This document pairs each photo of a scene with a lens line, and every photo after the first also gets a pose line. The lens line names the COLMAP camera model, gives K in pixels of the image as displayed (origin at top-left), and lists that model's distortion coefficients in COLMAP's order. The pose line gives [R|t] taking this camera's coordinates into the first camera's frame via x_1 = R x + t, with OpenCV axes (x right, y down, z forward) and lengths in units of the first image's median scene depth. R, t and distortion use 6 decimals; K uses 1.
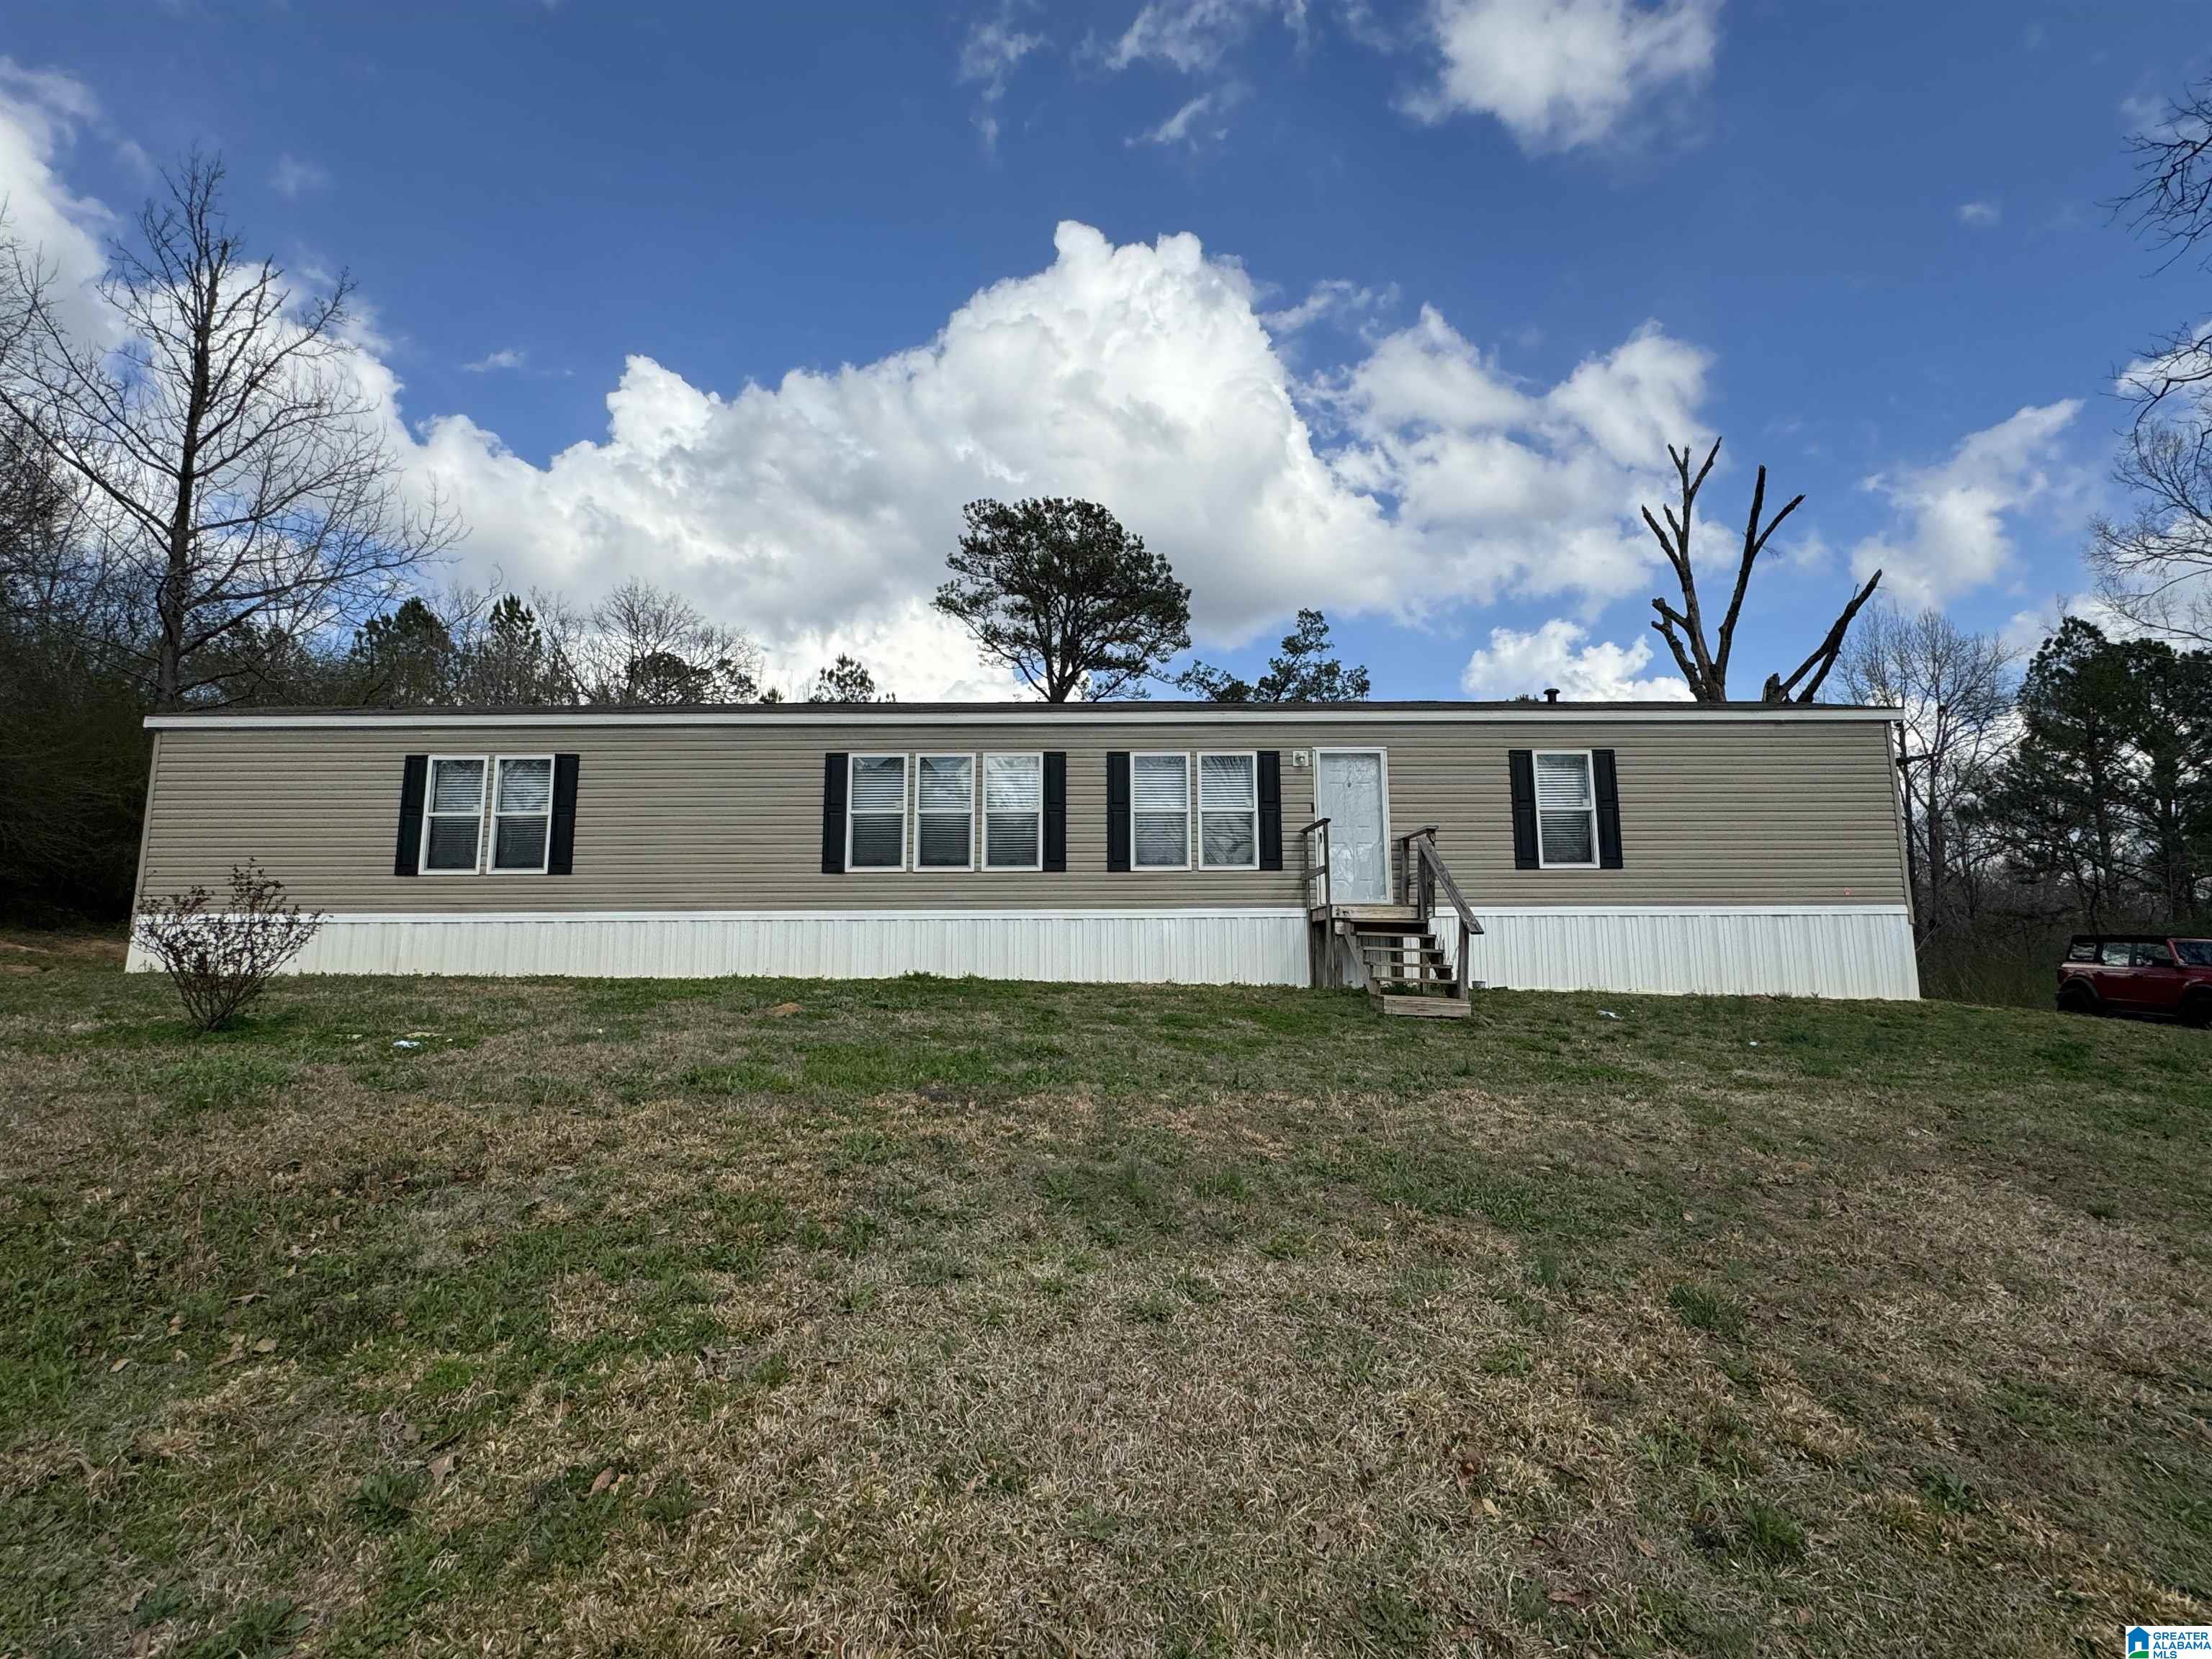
lens RADIAL K [[1096.7, 0, 1105.2], [0, 1096.7, 822.7], [0, 0, 1]] dist [-0.014651, 0.008628]
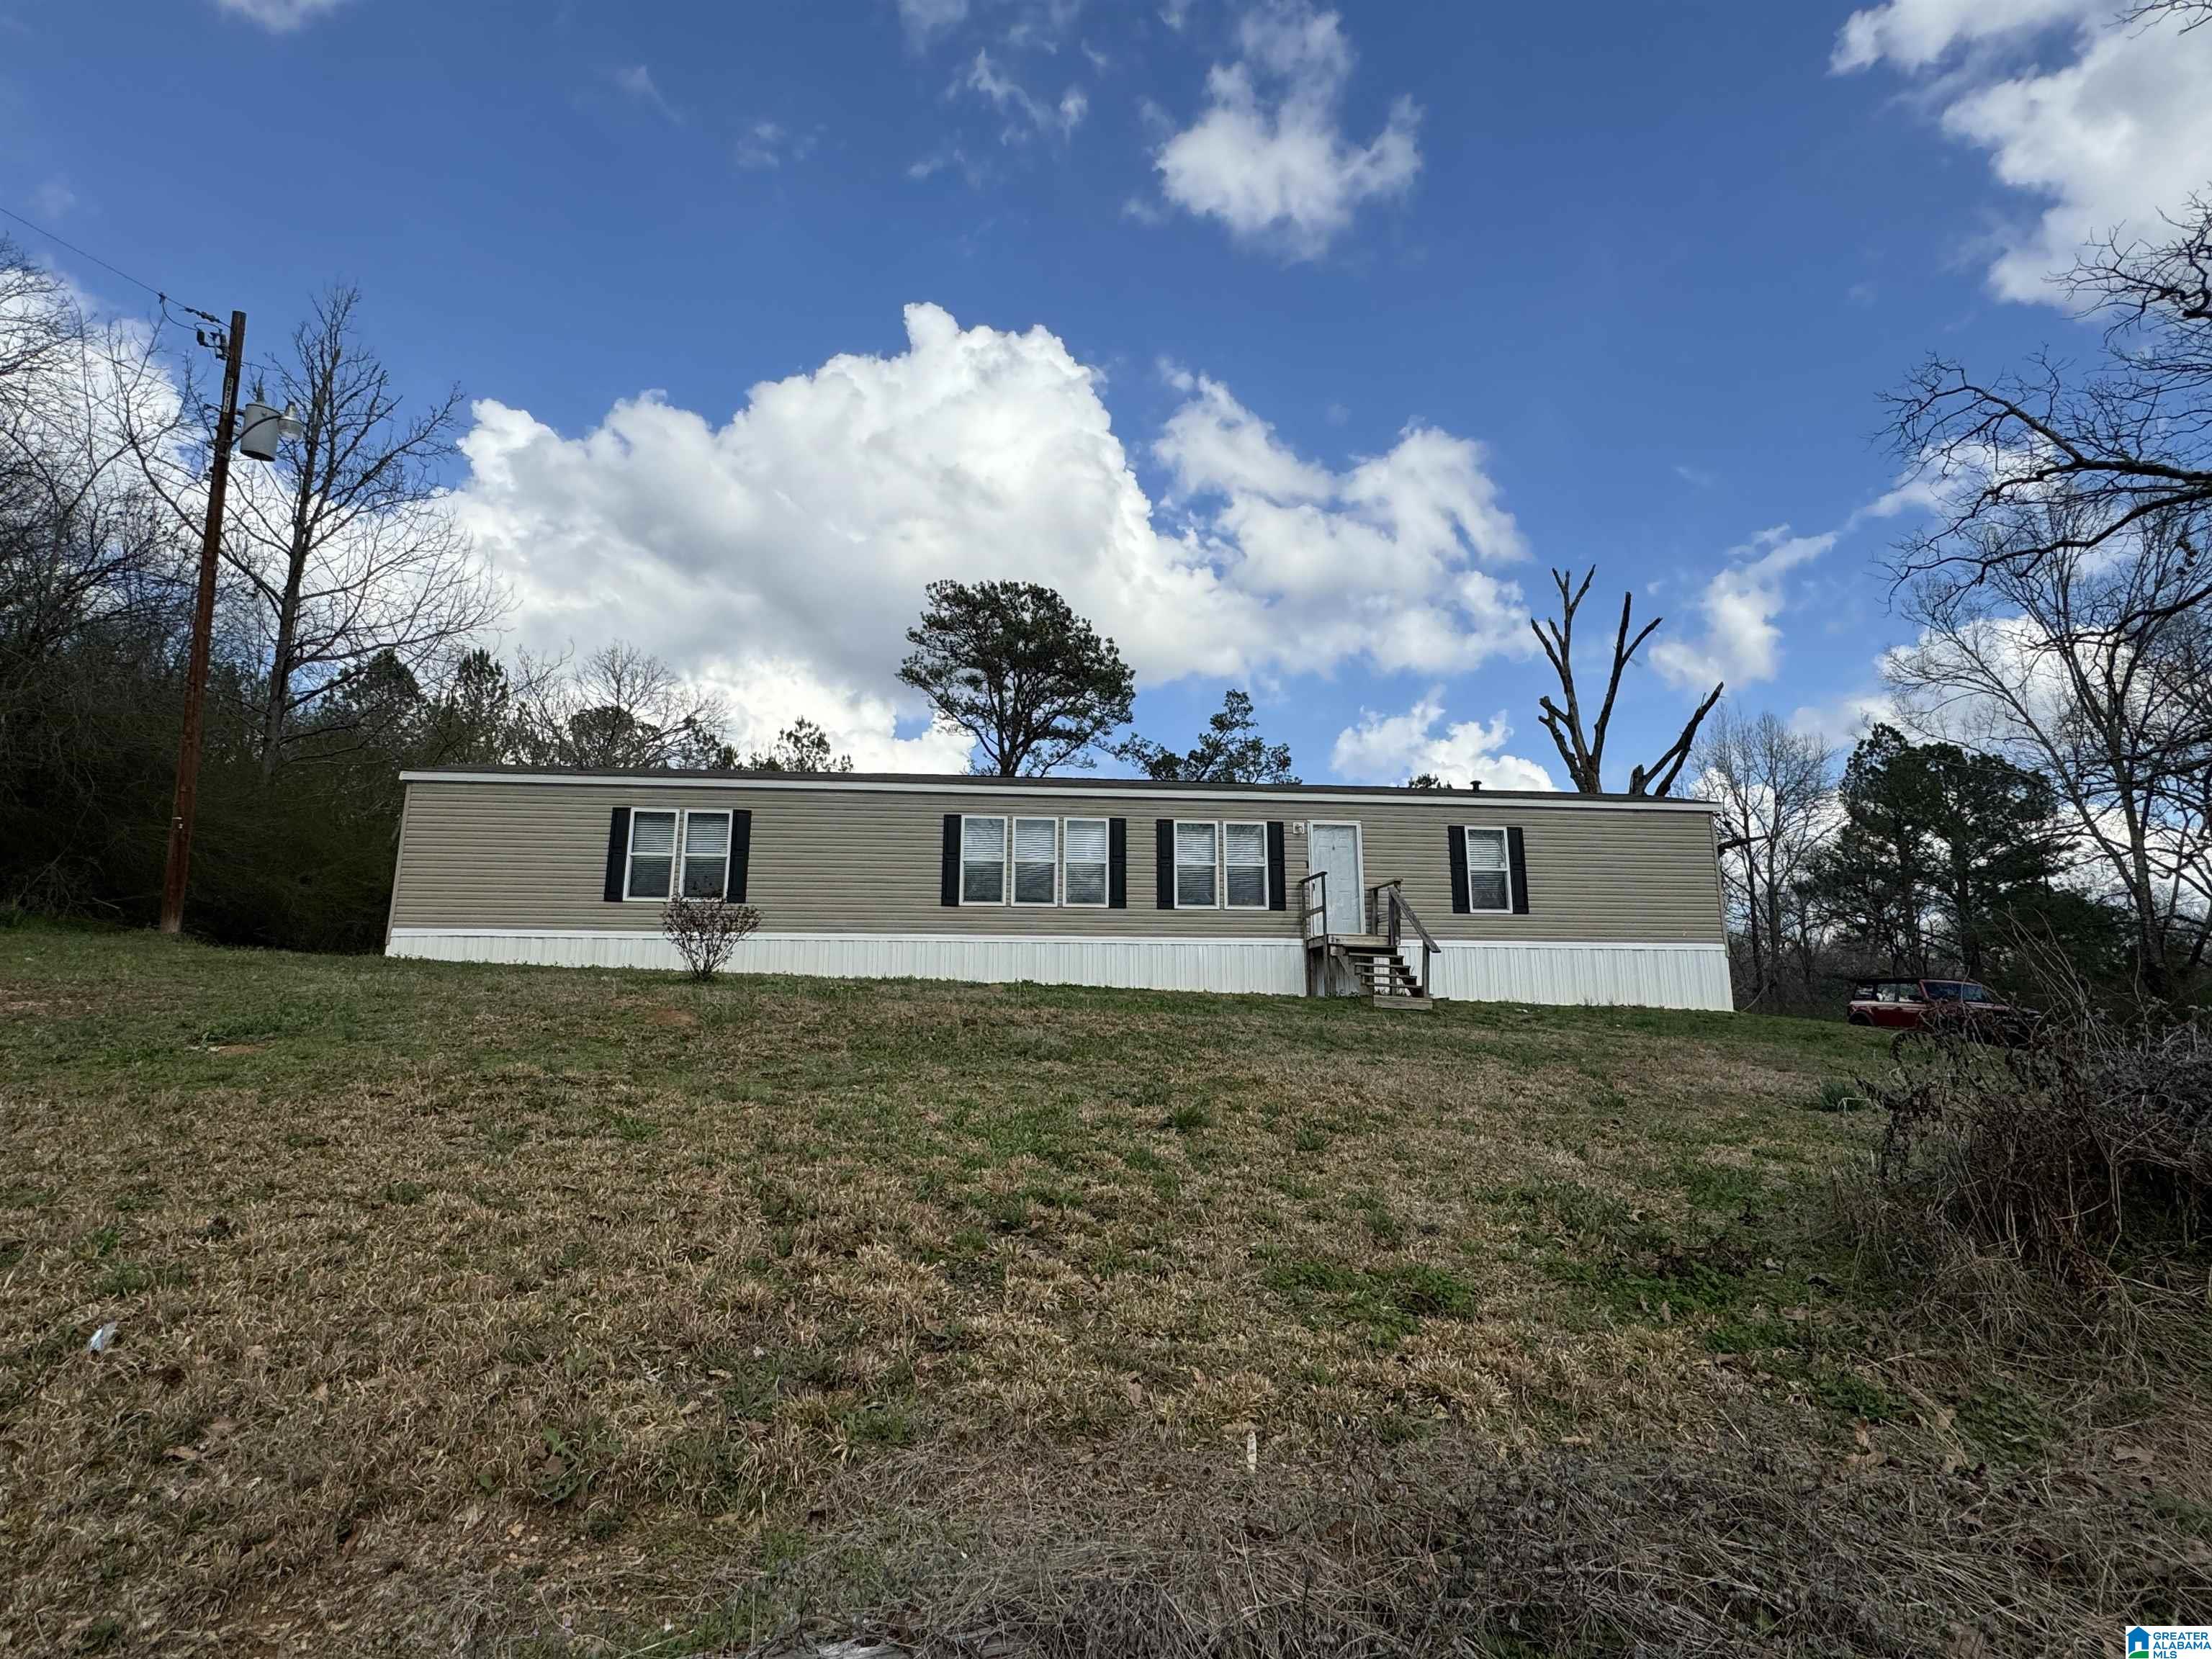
lens RADIAL K [[1096.7, 0, 1105.2], [0, 1096.7, 822.7], [0, 0, 1]] dist [-0.014651, 0.008628]
pose [[0.995583, 0.025977, 0.090218, -0.063666], [-0.020736, 0.998069, -0.058558, 0.006657], [-0.091565, 0.056429, 0.994199, -0.112717]]
